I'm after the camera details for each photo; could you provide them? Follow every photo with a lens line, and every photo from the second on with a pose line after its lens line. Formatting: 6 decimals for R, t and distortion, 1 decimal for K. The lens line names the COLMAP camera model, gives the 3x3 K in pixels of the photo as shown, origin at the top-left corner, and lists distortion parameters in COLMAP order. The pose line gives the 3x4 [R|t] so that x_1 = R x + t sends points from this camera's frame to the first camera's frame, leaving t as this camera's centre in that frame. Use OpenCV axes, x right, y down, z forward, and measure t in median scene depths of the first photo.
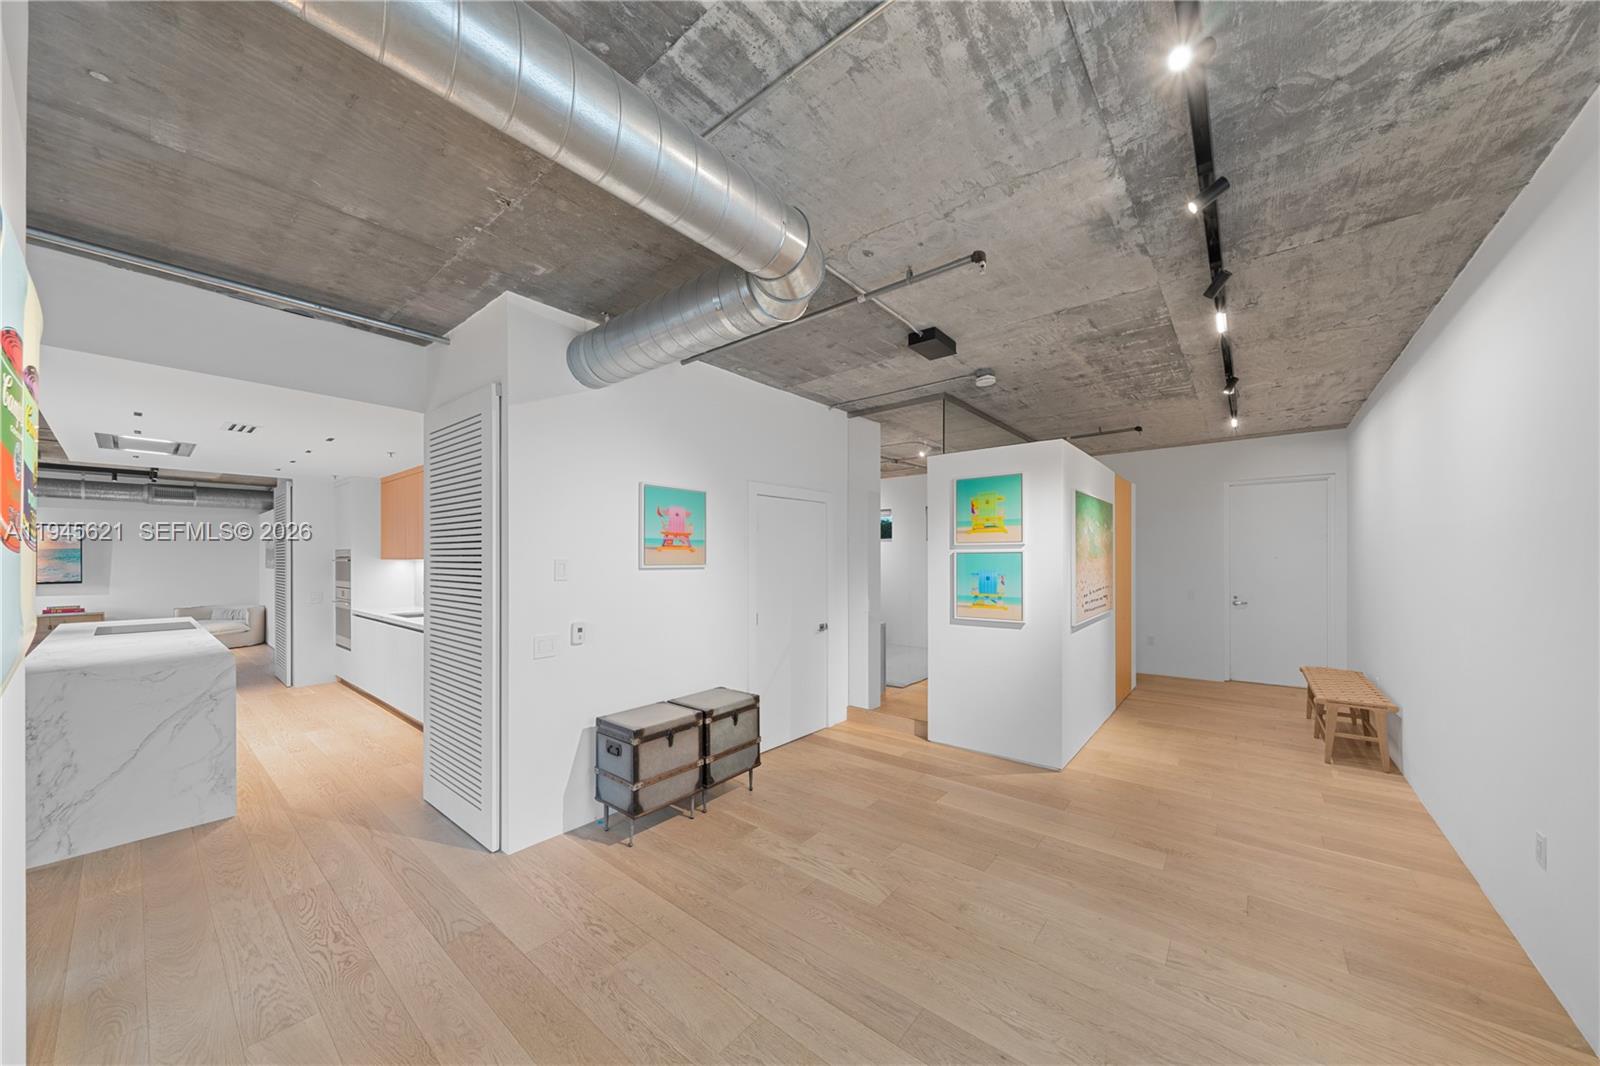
lens RADIAL K [[566.3, 0, 758.6], [0, 566.3, 552.3], [0, 0, 1]] dist [-0.001213, -0.000063]
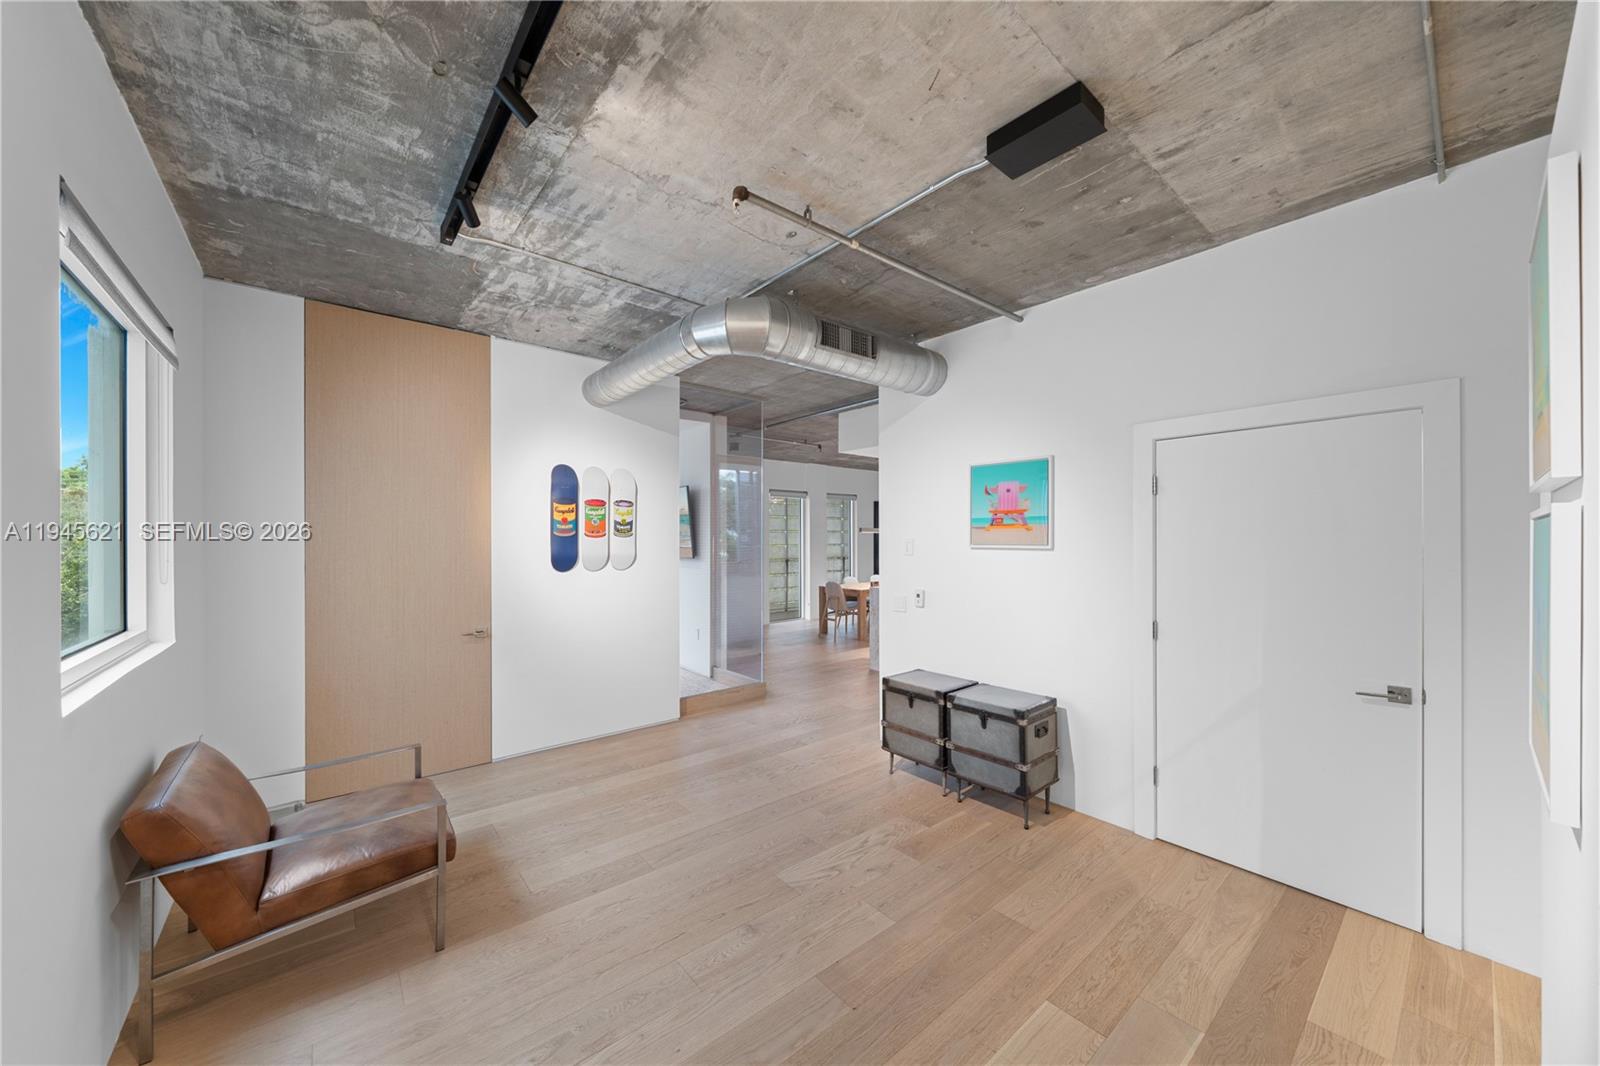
lens RADIAL K [[559.2, 0, 800.0], [0, 559.2, 533.0], [0, 0, 1]] dist [-0.001180, -0.000163]
pose [[-0.151493, -0.003660, -0.988452, 0.916748], [0.015036, 0.999869, -0.006006, 0.003462], [0.988344, -0.015772, -0.151418, 0.910081]]
